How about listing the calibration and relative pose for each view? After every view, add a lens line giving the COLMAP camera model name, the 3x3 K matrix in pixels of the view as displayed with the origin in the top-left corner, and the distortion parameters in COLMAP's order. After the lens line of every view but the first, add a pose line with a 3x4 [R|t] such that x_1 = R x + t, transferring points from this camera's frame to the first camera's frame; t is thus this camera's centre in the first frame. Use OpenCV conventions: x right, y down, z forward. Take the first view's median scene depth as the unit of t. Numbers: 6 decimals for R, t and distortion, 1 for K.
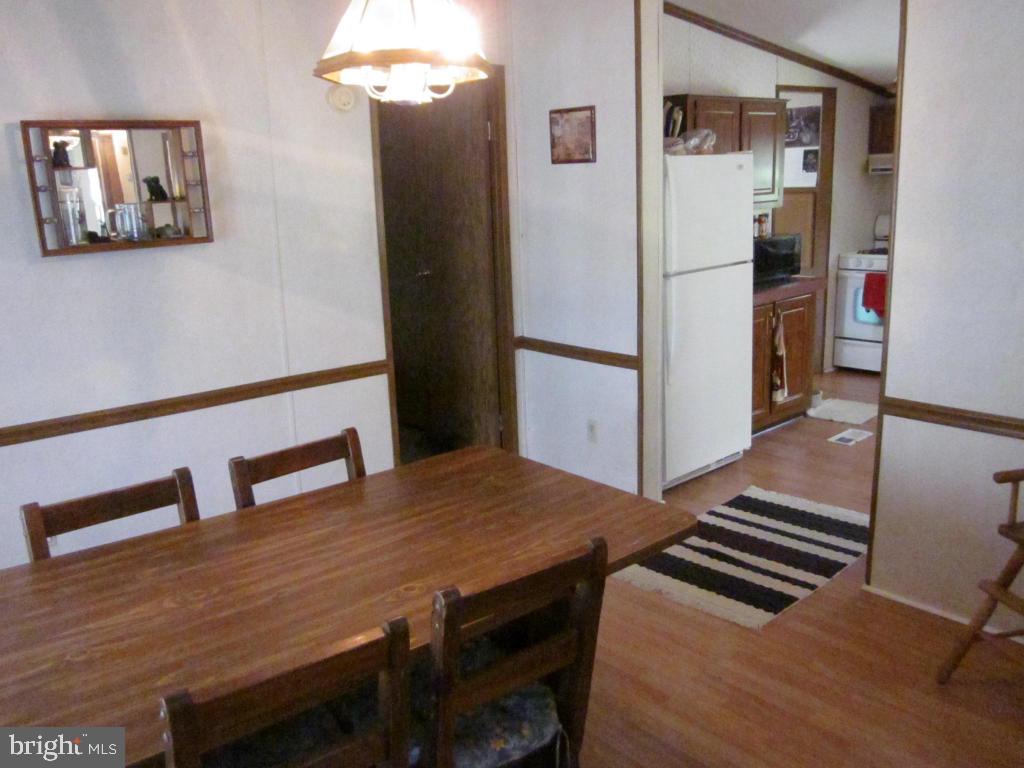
lens RADIAL K [[853.0, 0, 512.0], [0, 853.0, 384.0], [0, 0, 1]] dist [0.091480, -0.309949]
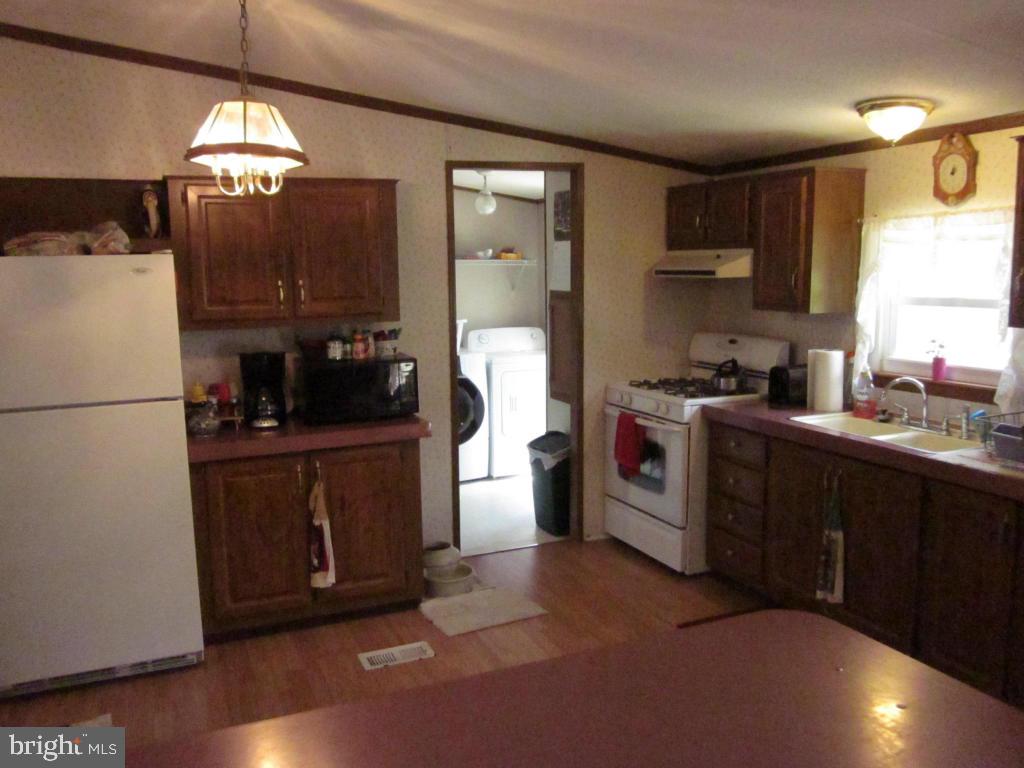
lens RADIAL K [[853.0, 0, 512.0], [0, 853.0, 384.0], [0, 0, 1]] dist [0.091480, -0.309949]
pose [[0.947497, 0.067021, -0.312661, 0.674030], [-0.094810, 0.992702, -0.074522, -0.110814], [0.305385, 0.100253, 0.946937, 0.346018]]
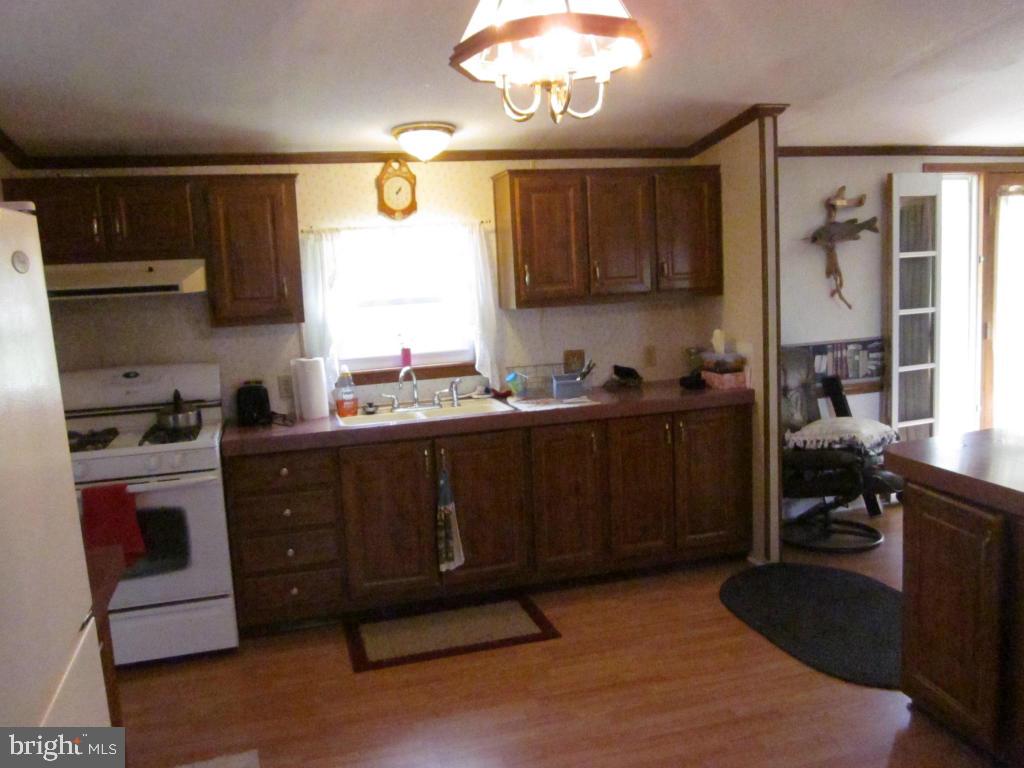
lens RADIAL K [[853.0, 0, 512.0], [0, 853.0, 384.0], [0, 0, 1]] dist [0.091480, -0.309949]
pose [[0.454471, -0.103573, 0.884720, 0.090956], [0.241523, 0.970339, -0.010472, -0.151027], [-0.857393, 0.218439, 0.466006, 0.649025]]
